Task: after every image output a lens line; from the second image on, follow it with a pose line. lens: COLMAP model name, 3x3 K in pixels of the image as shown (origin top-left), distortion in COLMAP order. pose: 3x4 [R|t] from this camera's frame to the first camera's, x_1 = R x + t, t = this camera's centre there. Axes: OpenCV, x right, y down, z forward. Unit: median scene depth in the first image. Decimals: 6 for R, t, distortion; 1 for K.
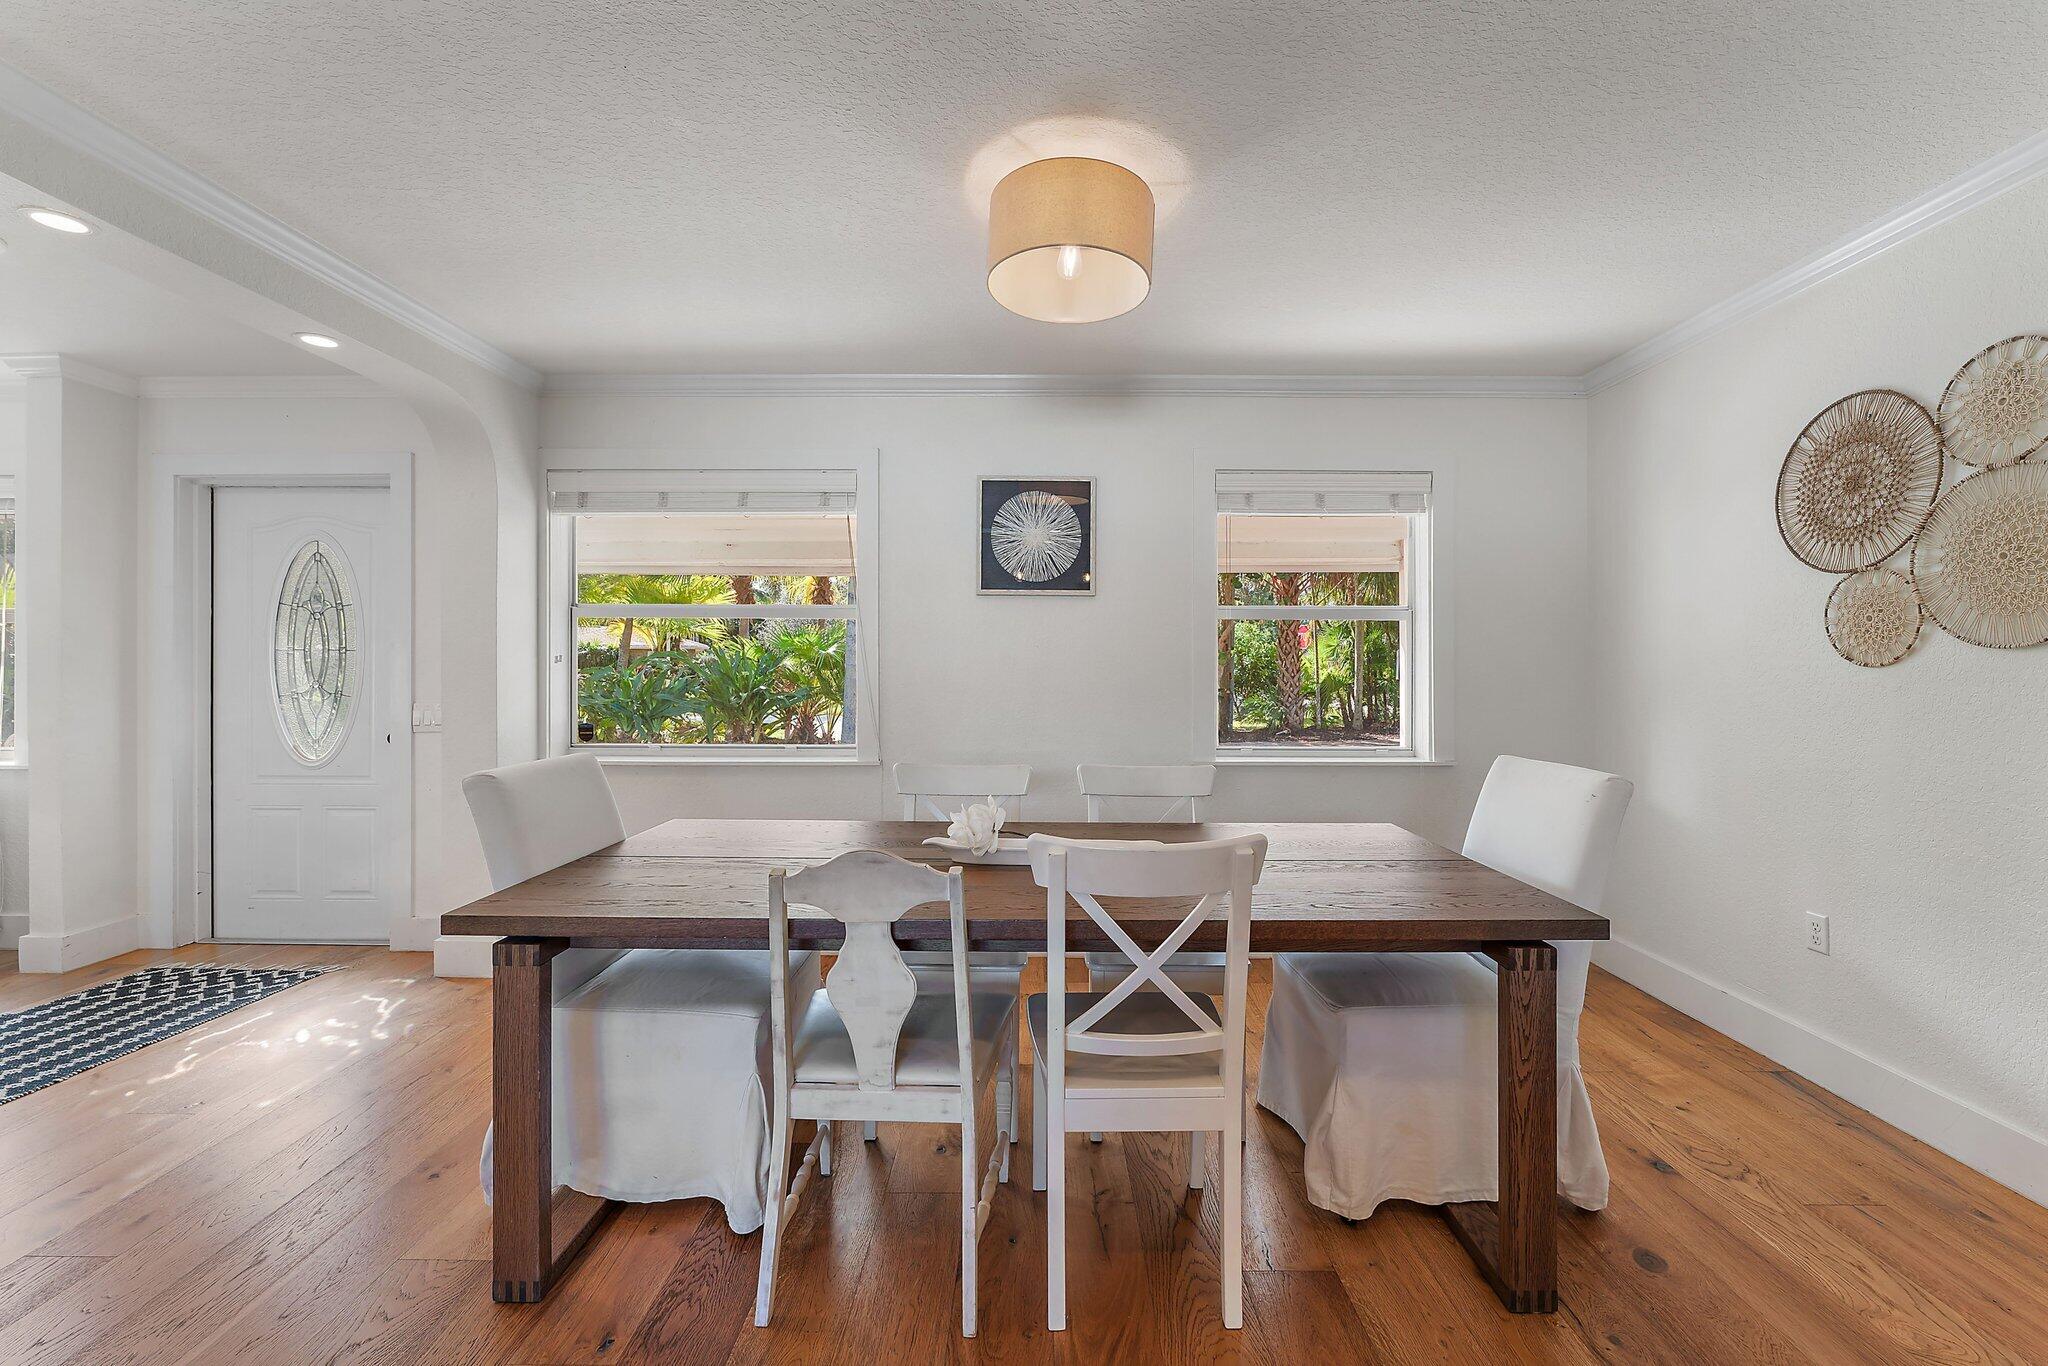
lens RADIAL K [[881.4, 0, 1083.3], [0, 881.4, 664.6], [0, 0, 1]] dist [-0.002473, -0.000330]
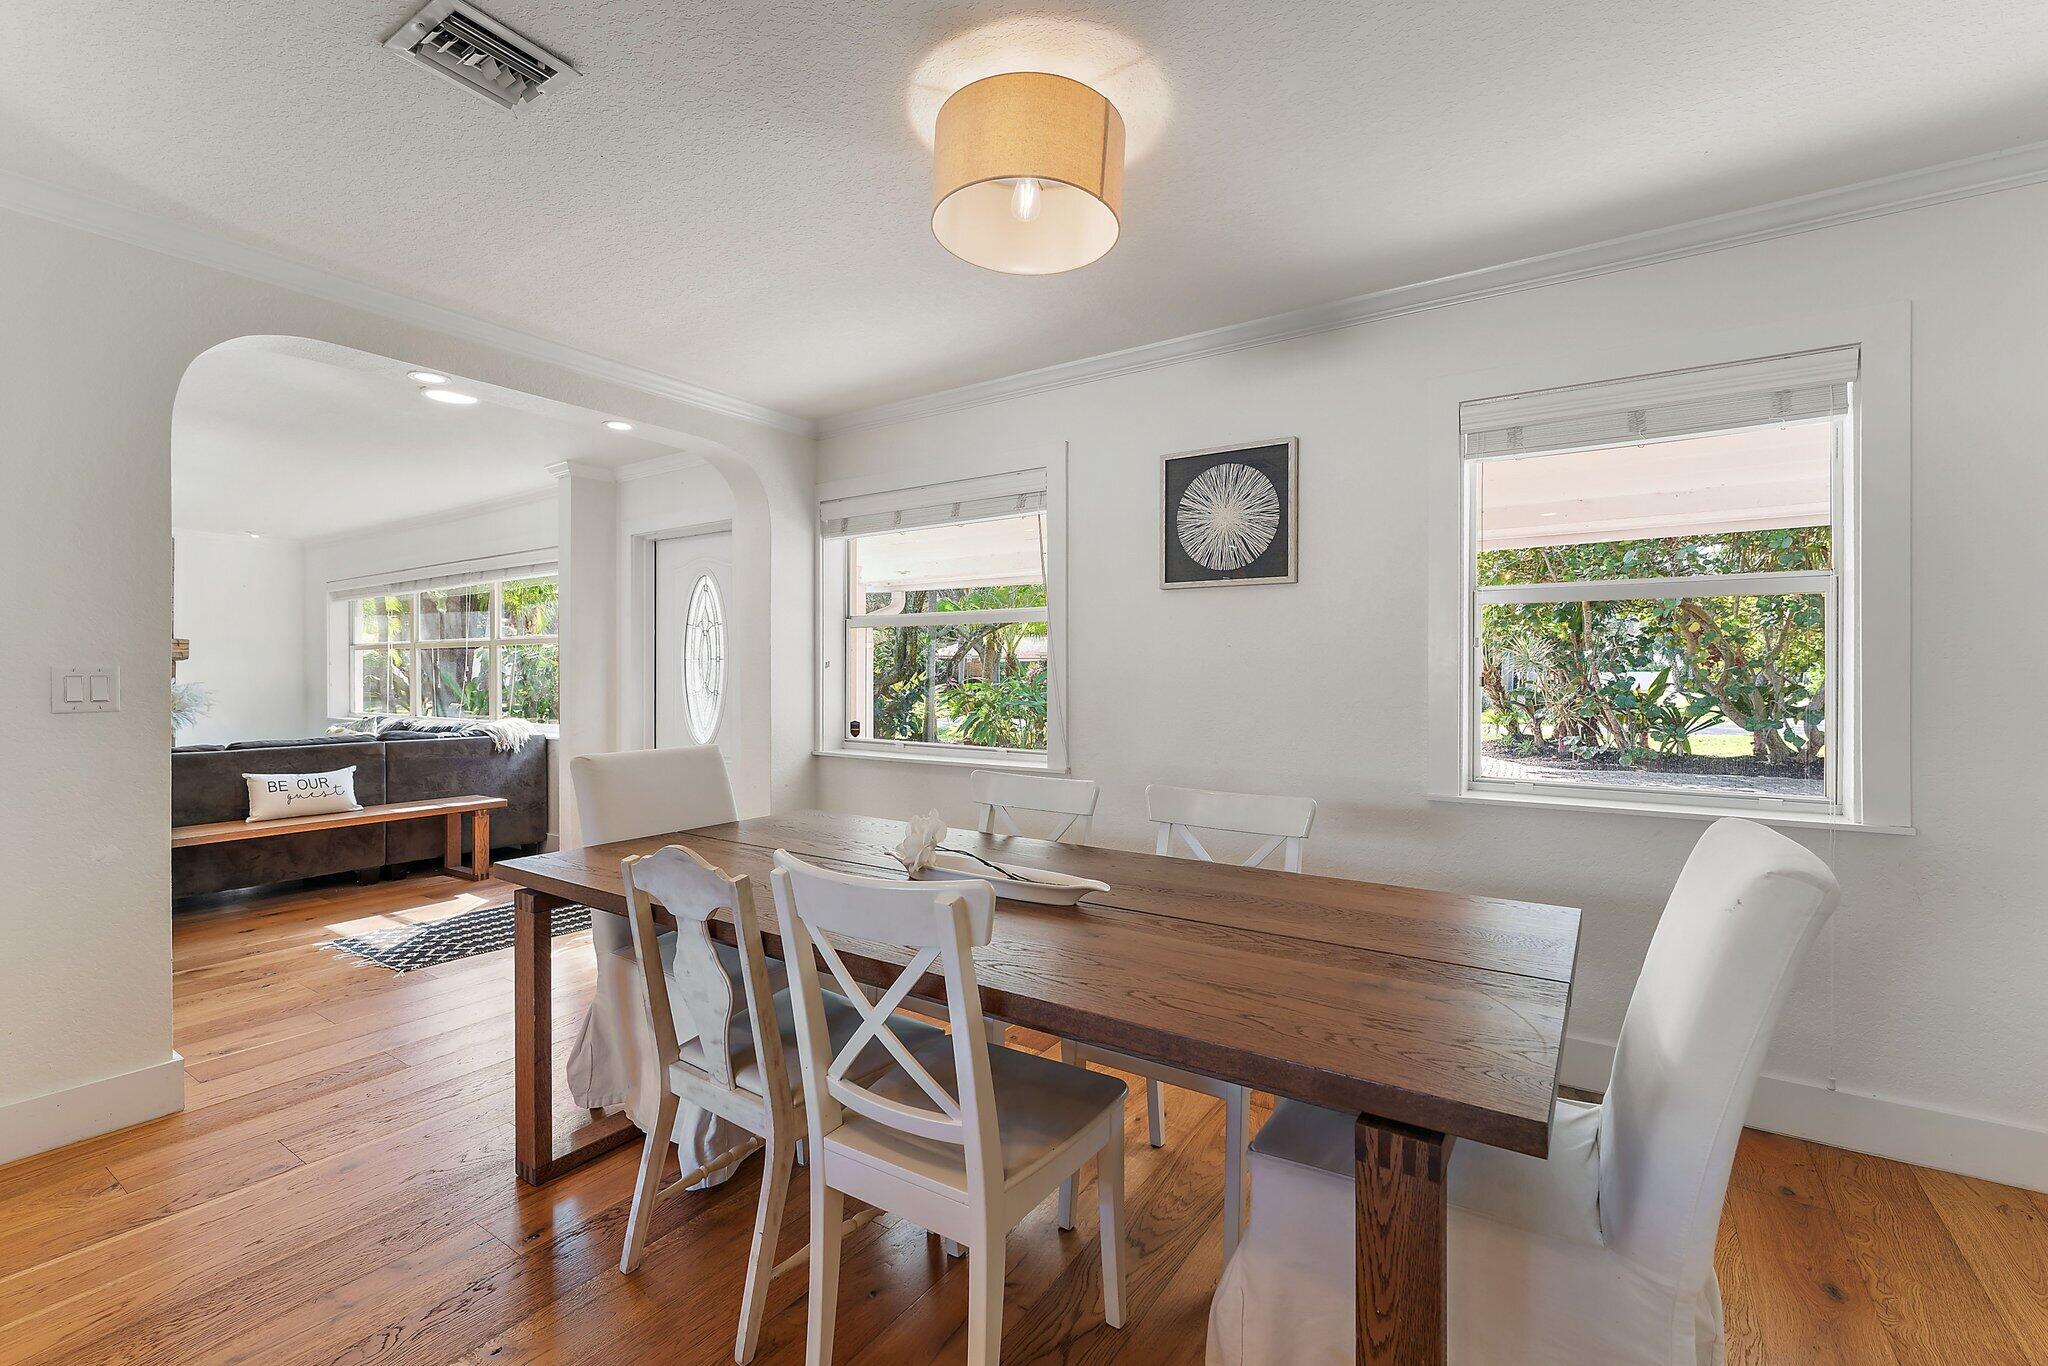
lens RADIAL K [[914.0, 0, 984.4], [0, 914.0, 676.9], [0, 0, 1]] dist [-0.002872, -0.000477]
pose [[0.810349, 0.001594, -0.585945, 0.275684], [0.001611, 0.999986, 0.004948, 0.004586], [0.585945, -0.004954, 0.810335, 0.145315]]
